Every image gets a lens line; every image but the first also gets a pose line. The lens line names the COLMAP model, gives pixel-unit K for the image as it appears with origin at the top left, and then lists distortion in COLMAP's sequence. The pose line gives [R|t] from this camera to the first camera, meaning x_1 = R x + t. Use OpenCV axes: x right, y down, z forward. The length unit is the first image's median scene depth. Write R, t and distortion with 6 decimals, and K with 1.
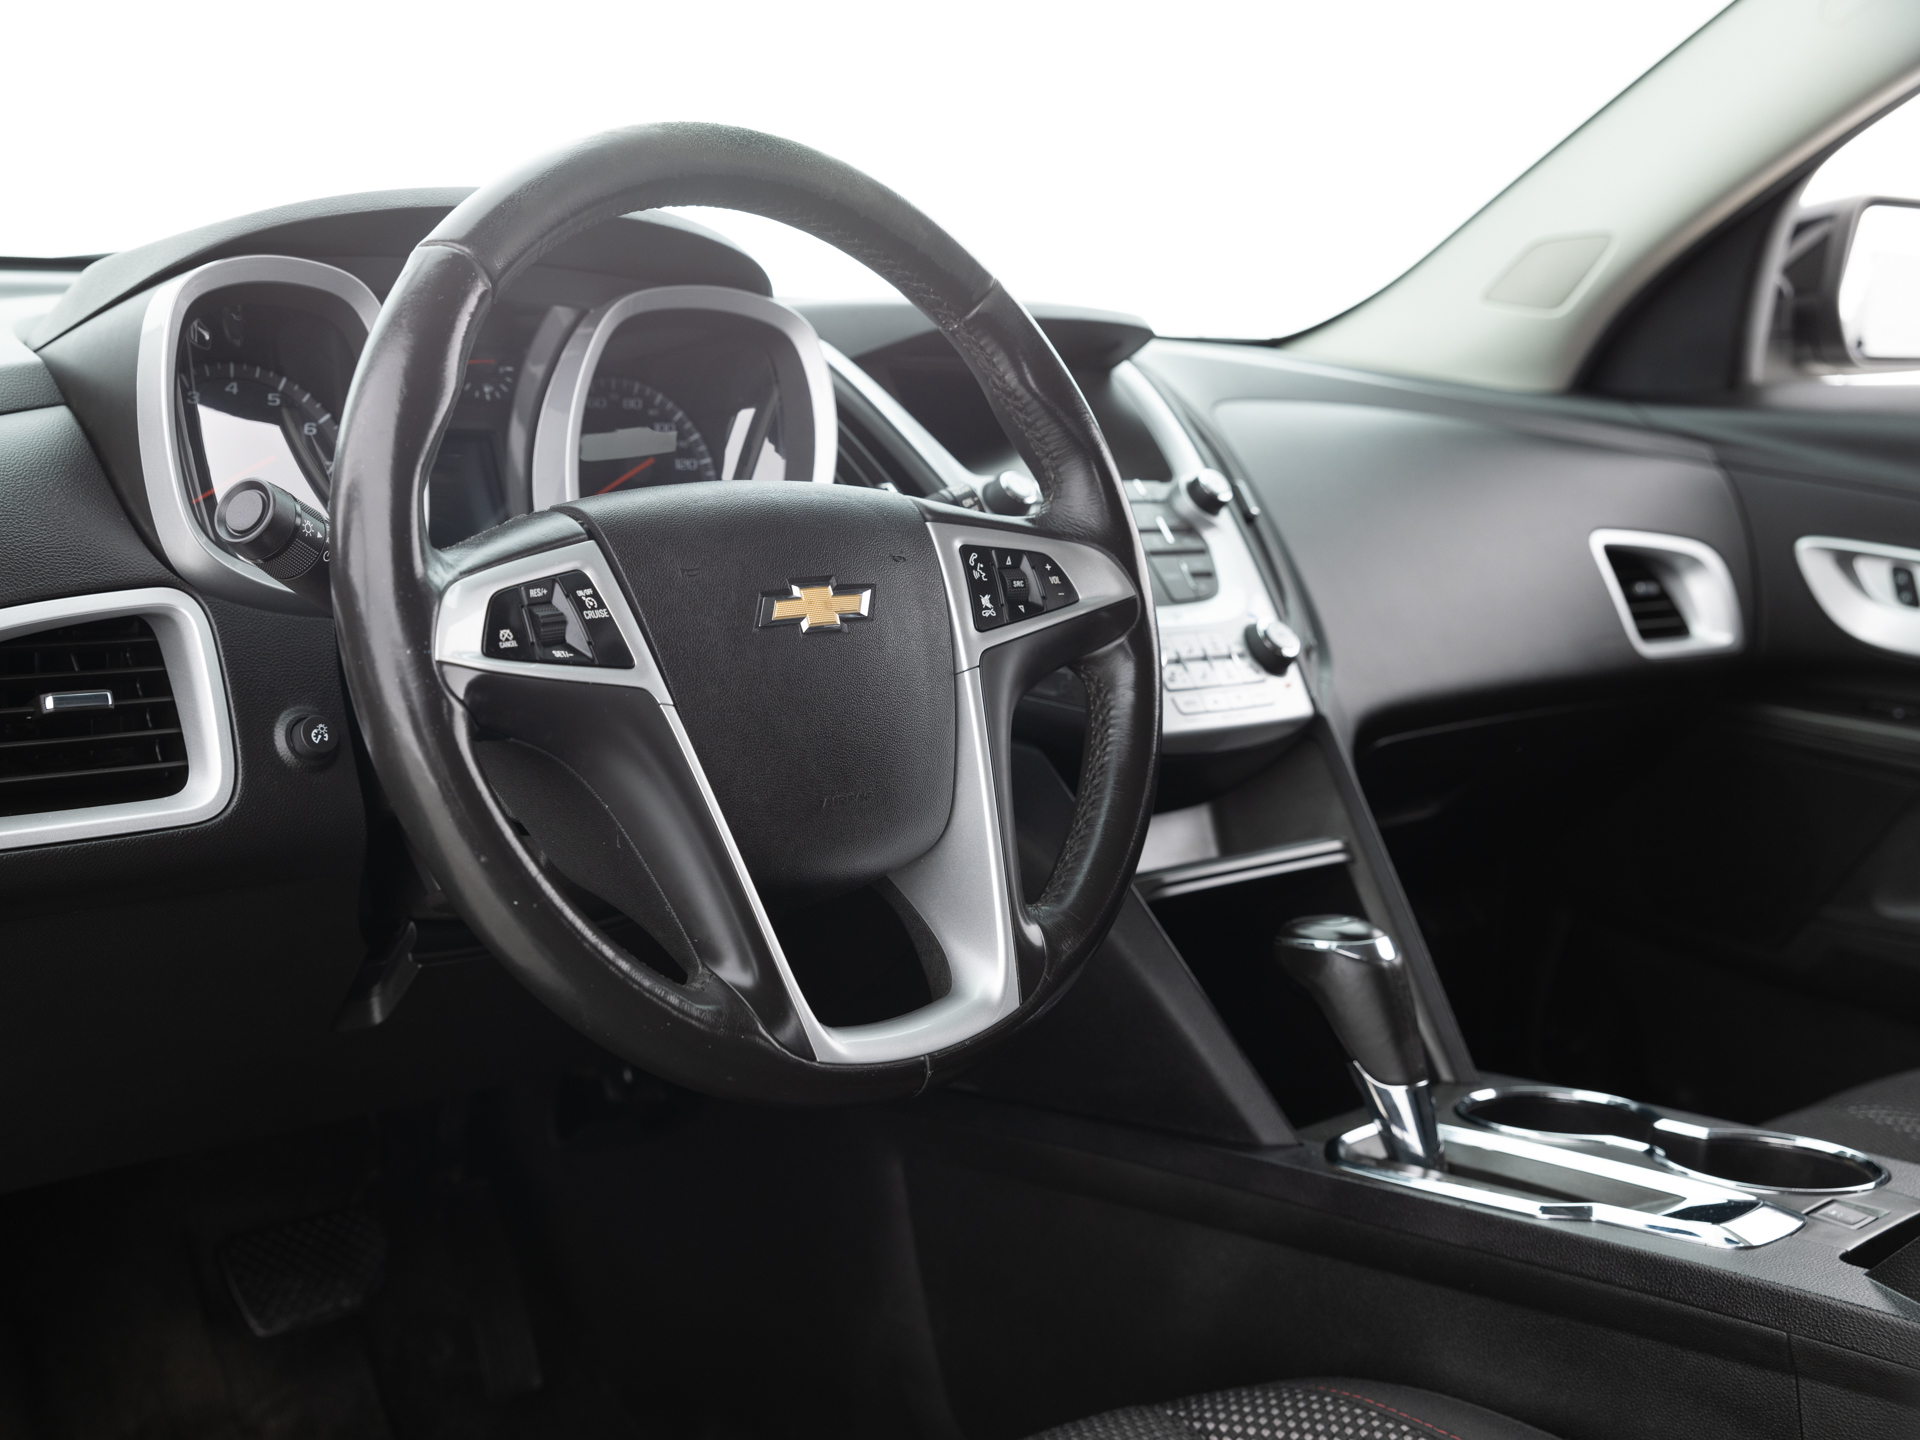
lens RADIAL K [[2222.4, 0, 960.0], [0, 2222.4, 720.0], [0, 0, 1]] dist [0.002173, 0.028019]
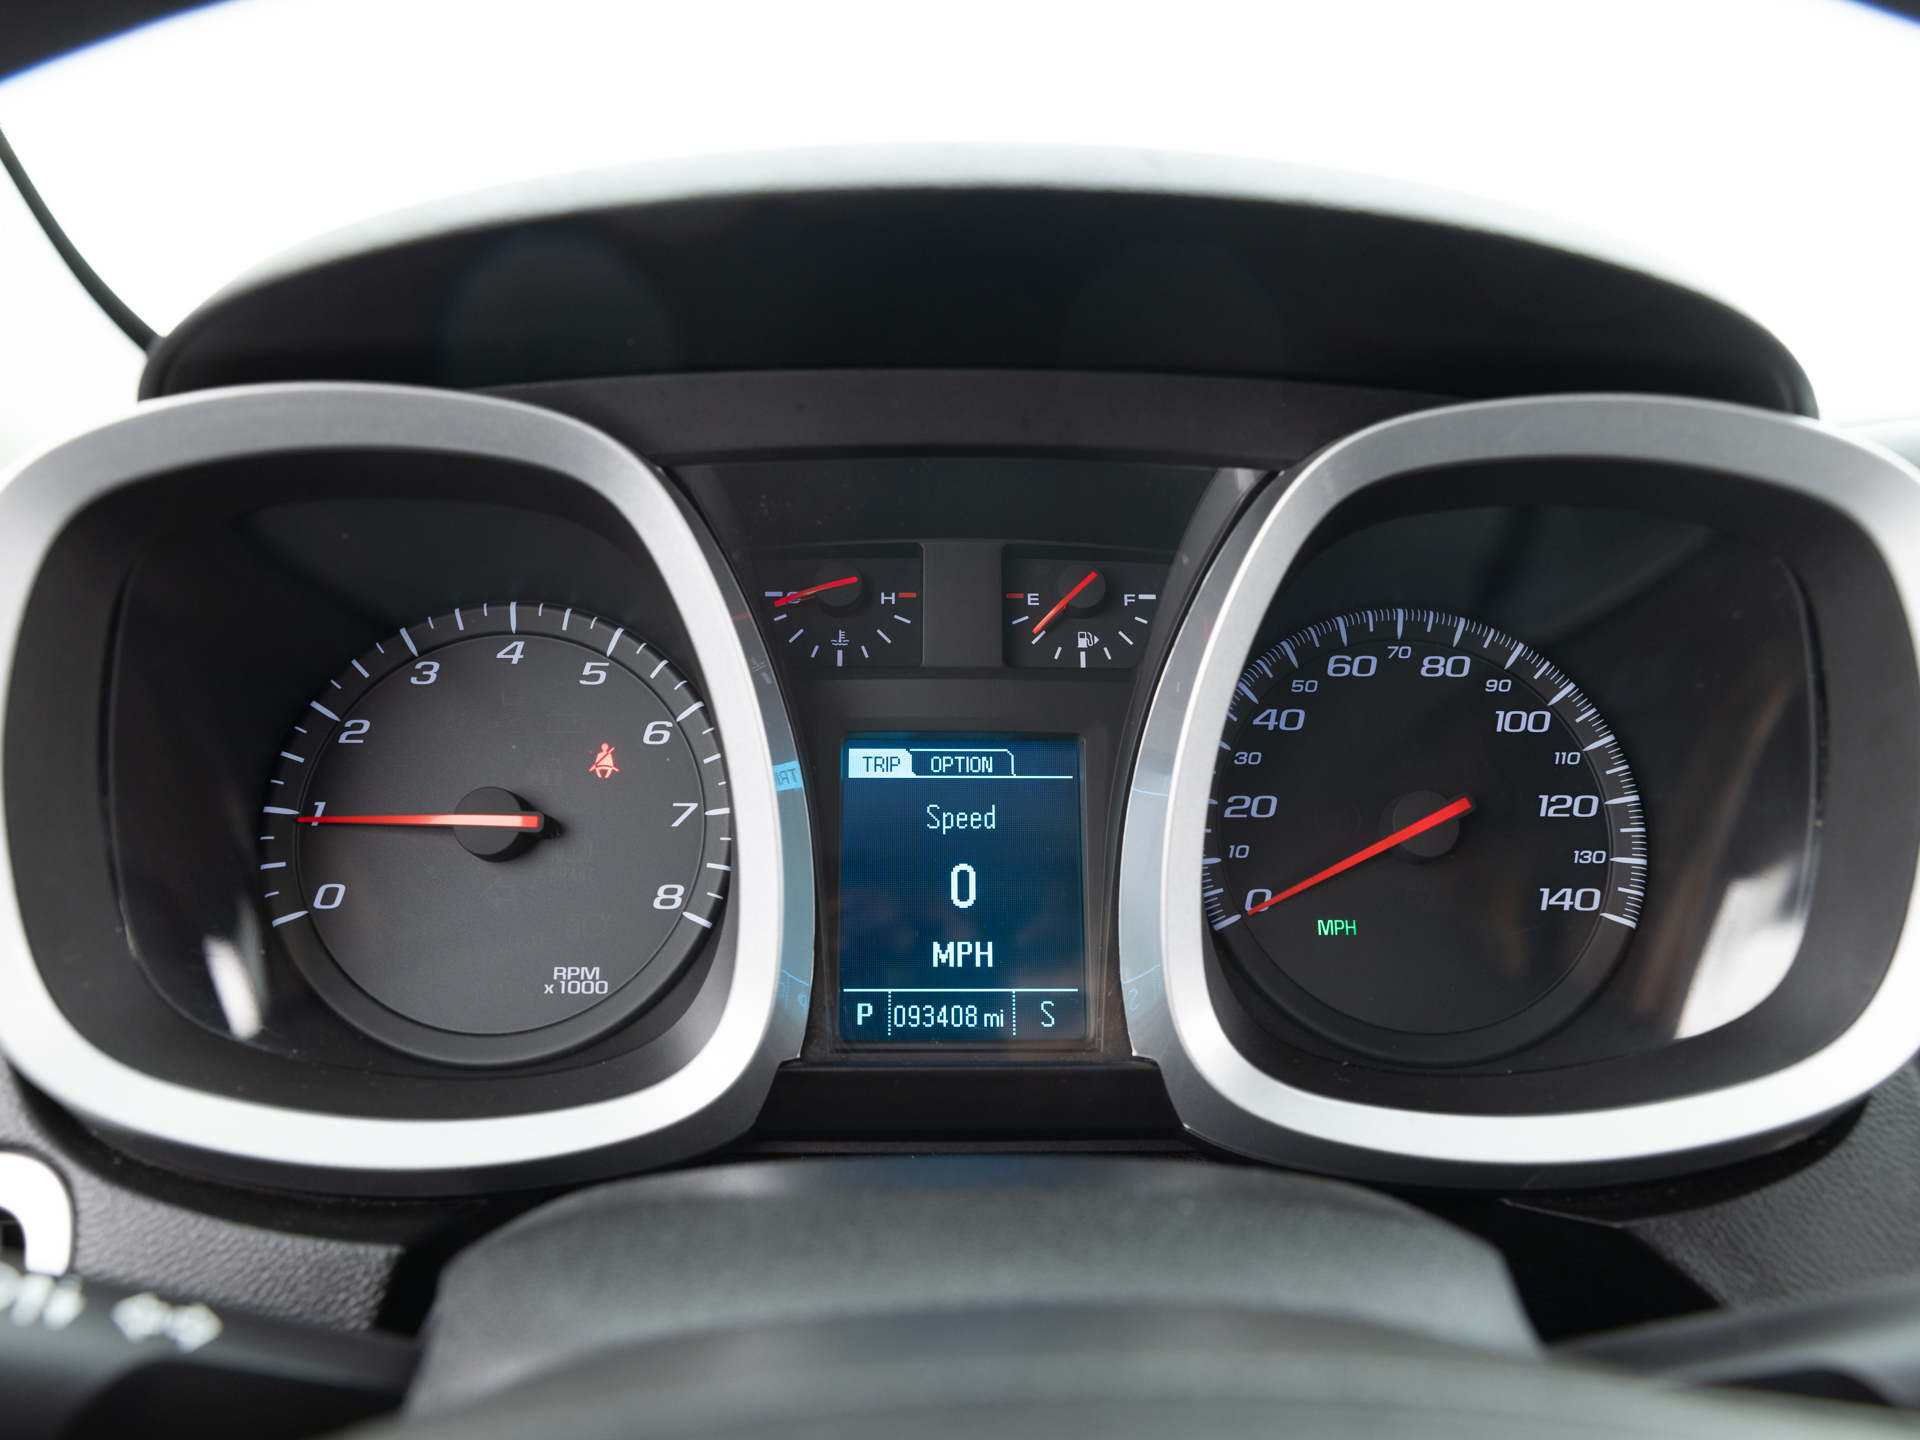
lens RADIAL K [[1312.2, 0, 960.0], [0, 1312.2, 720.0], [0, 0, 1]] dist [0.001073, 0.000434]
pose [[0.747317, 0.095361, -0.657590, -0.034986], [-0.080502, 0.995352, 0.052856, -0.108450], [0.659573, 0.013437, 0.751520, 0.578003]]
